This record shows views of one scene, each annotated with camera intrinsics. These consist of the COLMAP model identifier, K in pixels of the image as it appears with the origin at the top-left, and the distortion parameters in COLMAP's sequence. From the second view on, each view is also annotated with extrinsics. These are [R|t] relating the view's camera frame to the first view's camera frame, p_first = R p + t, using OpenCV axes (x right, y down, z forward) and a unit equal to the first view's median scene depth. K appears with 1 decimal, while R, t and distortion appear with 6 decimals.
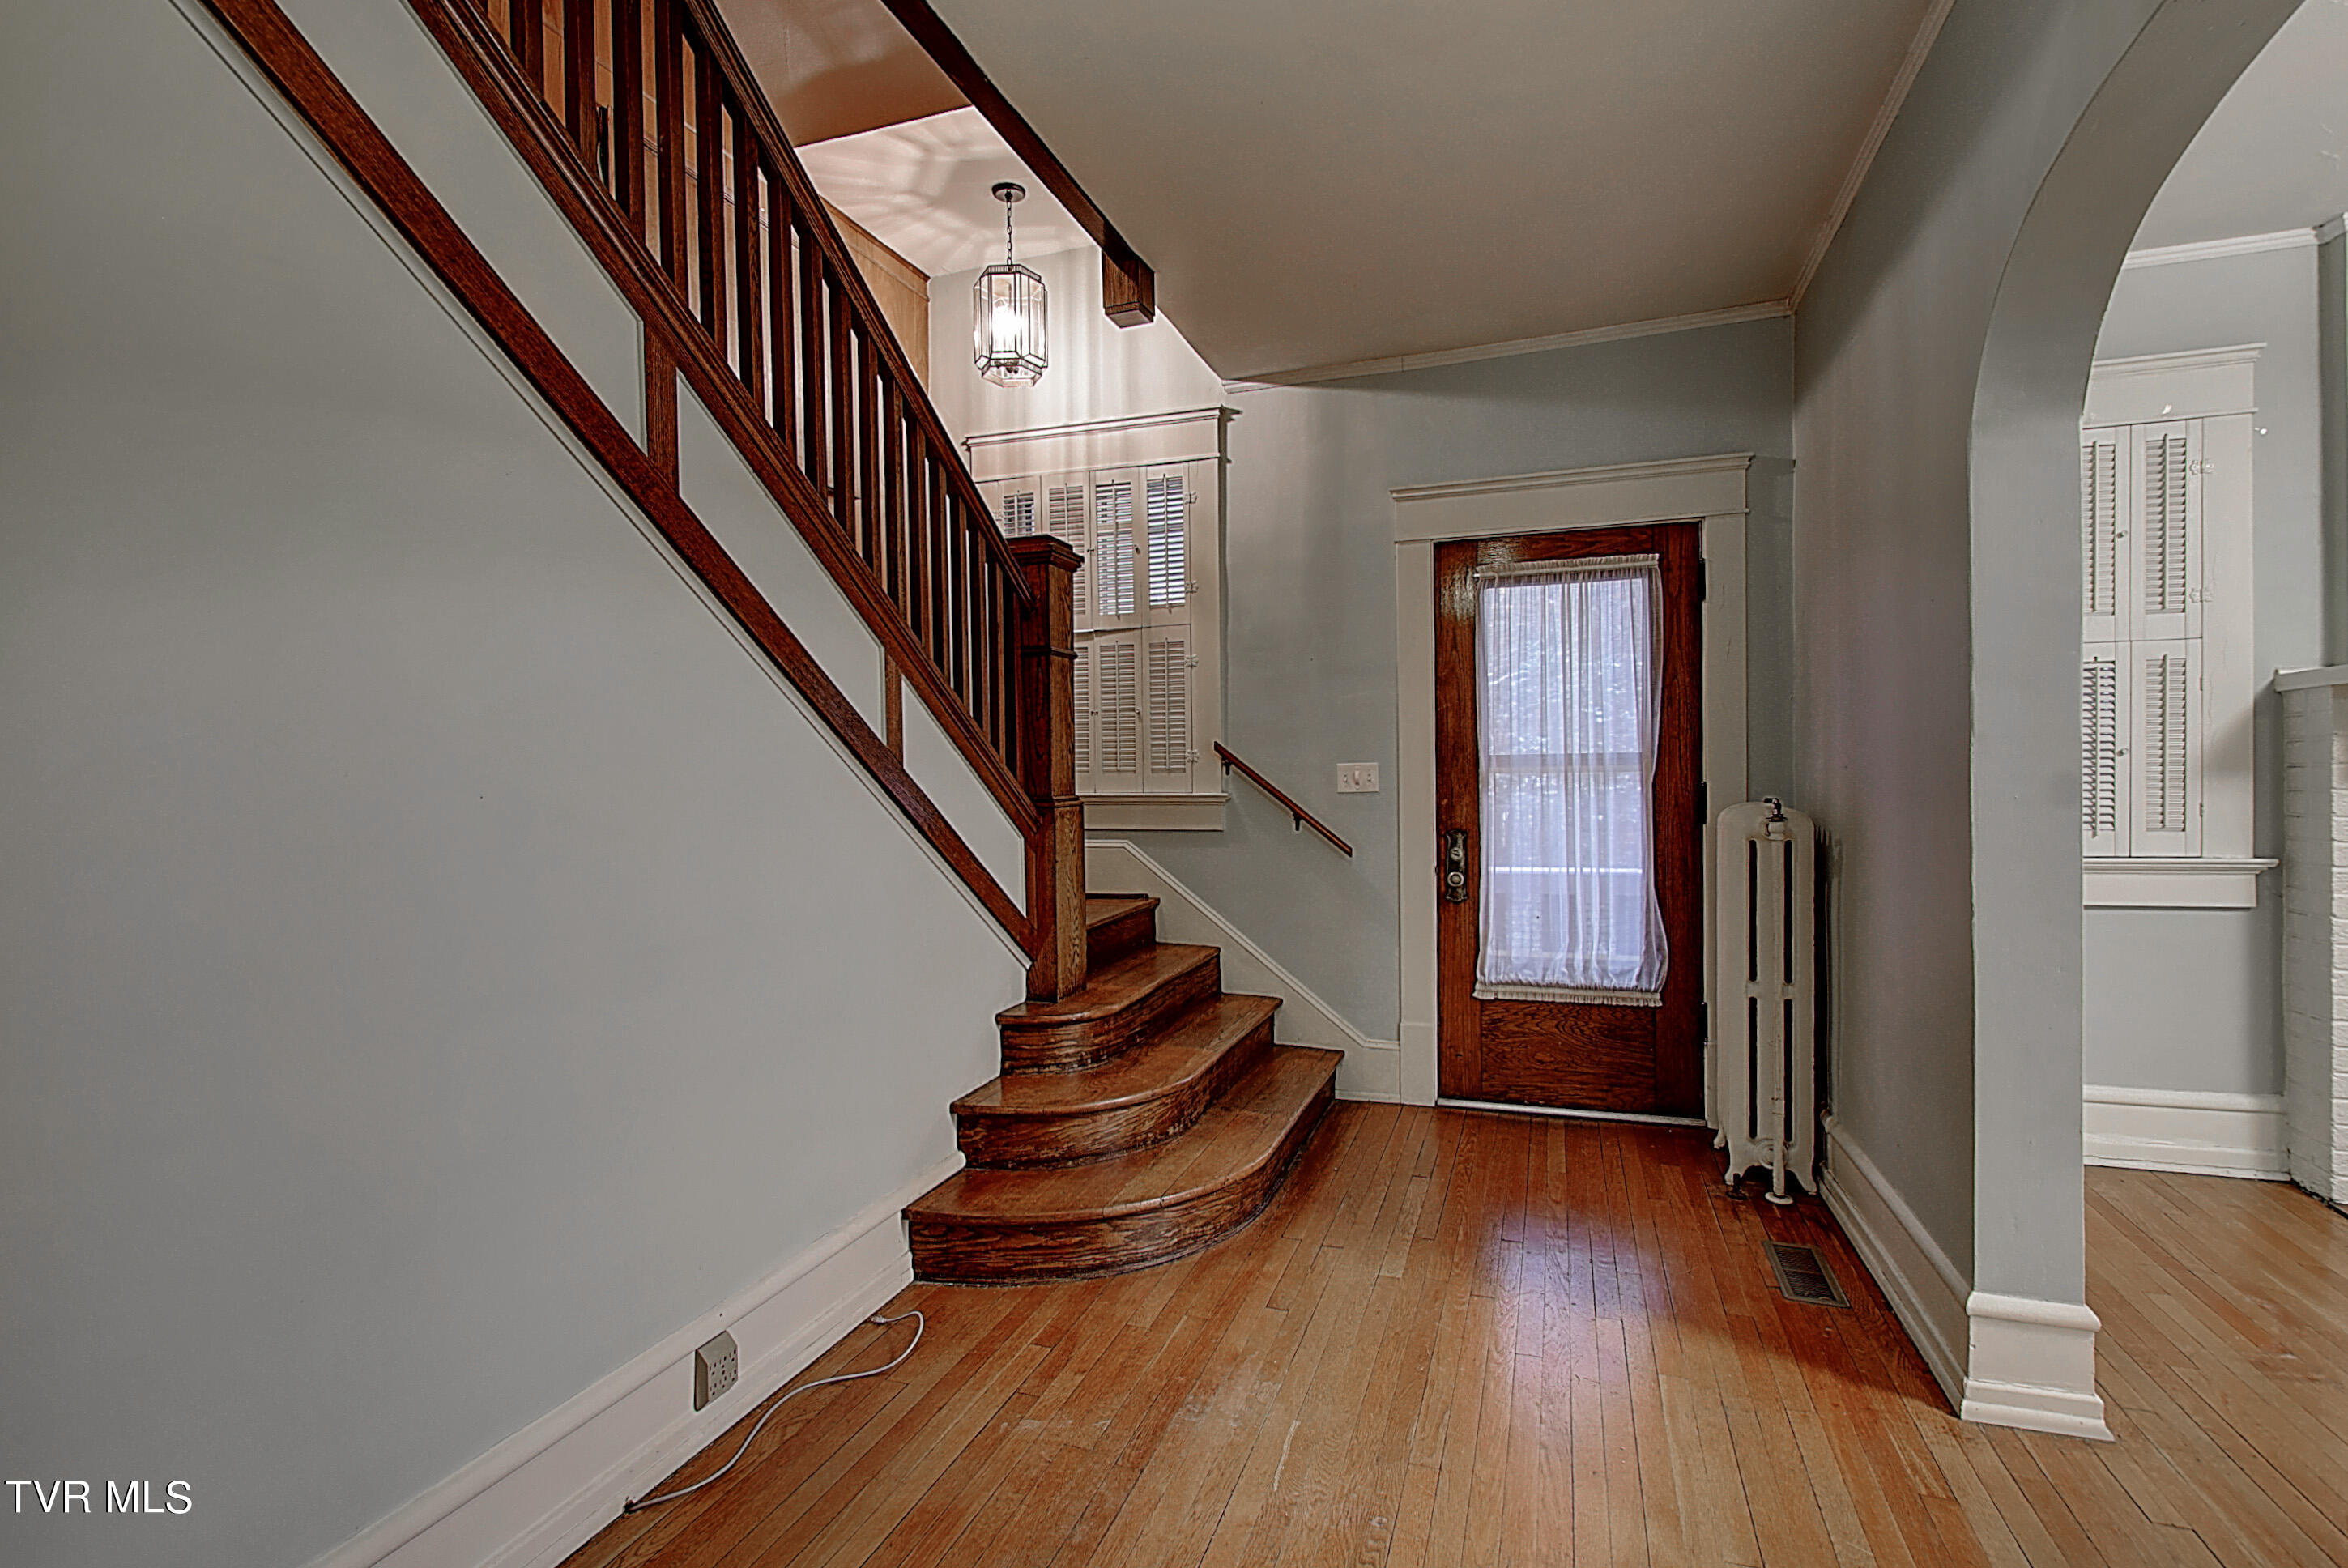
lens RADIAL K [[1050.6, 0, 1174.0], [0, 1050.6, 784.0], [0, 0, 1]] dist [-0.002543, -0.000387]
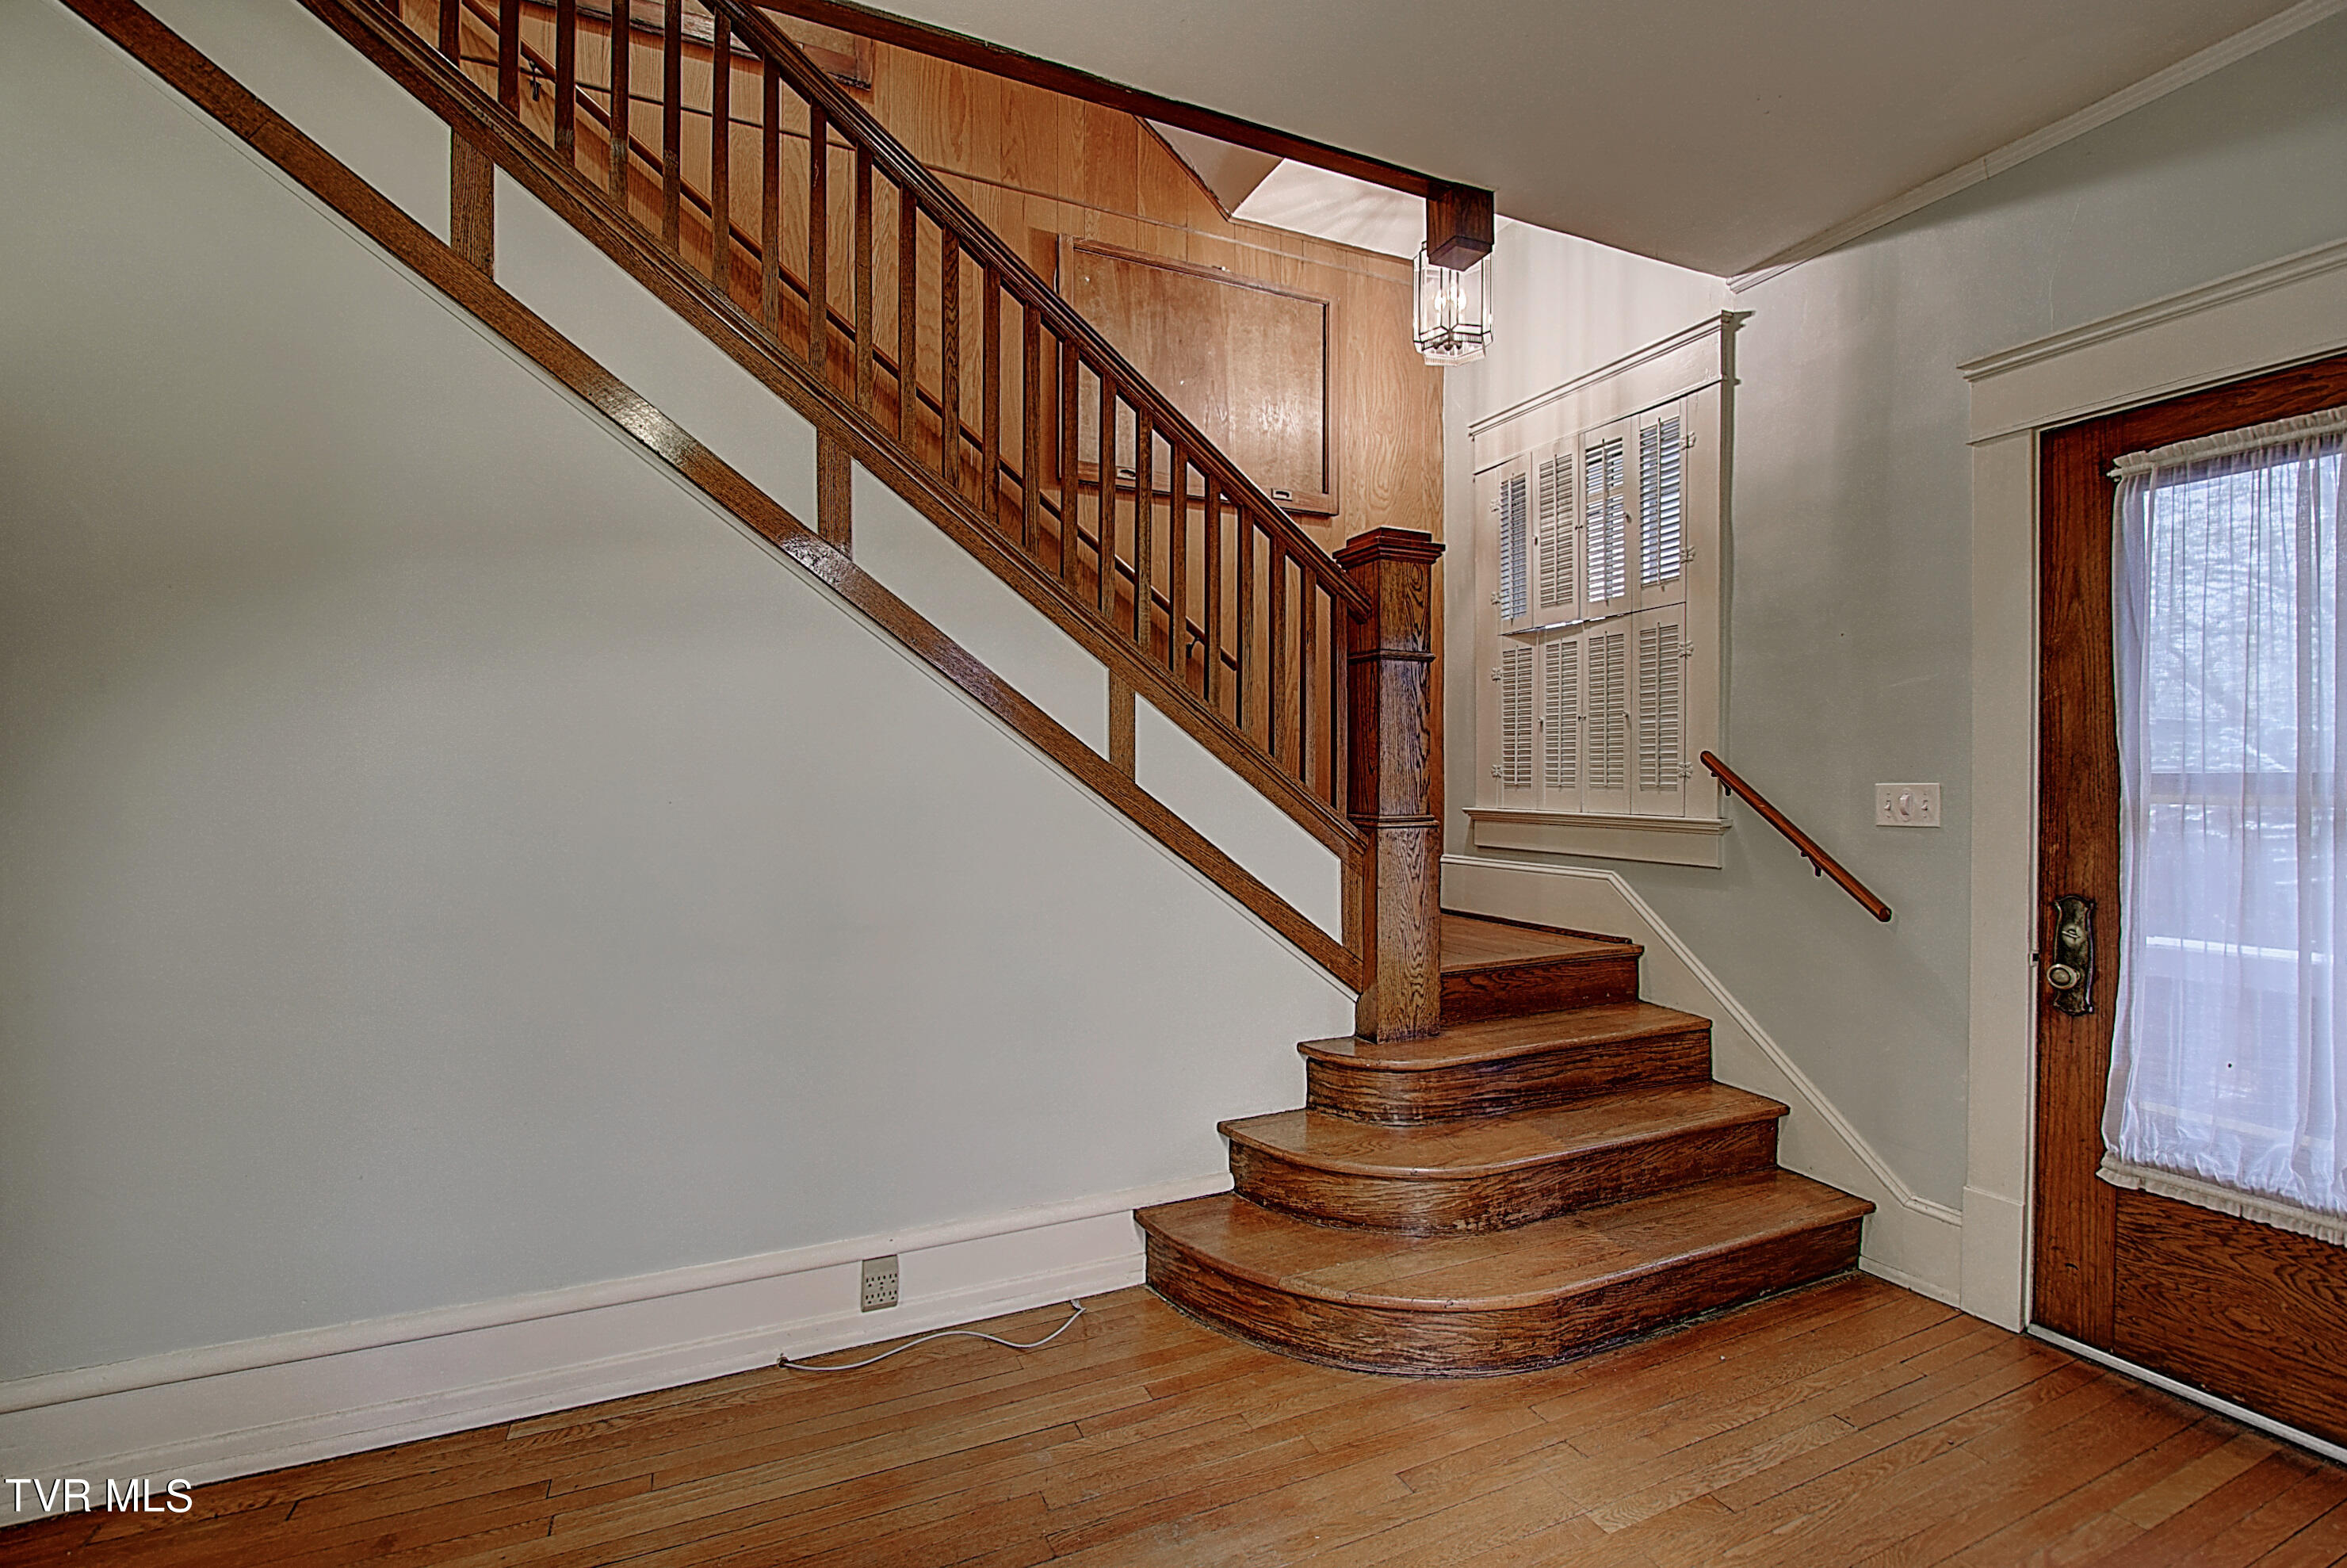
lens RADIAL K [[1025.9, 0, 1200.3], [0, 1025.9, 782.1], [0, 0, 1]] dist [0.000467, -0.006878]
pose [[0.702448, 0.016868, -0.711535, 0.340206], [-0.020311, 0.999787, 0.003650, -0.014468], [0.711445, 0.011888, 0.702641, 0.226199]]
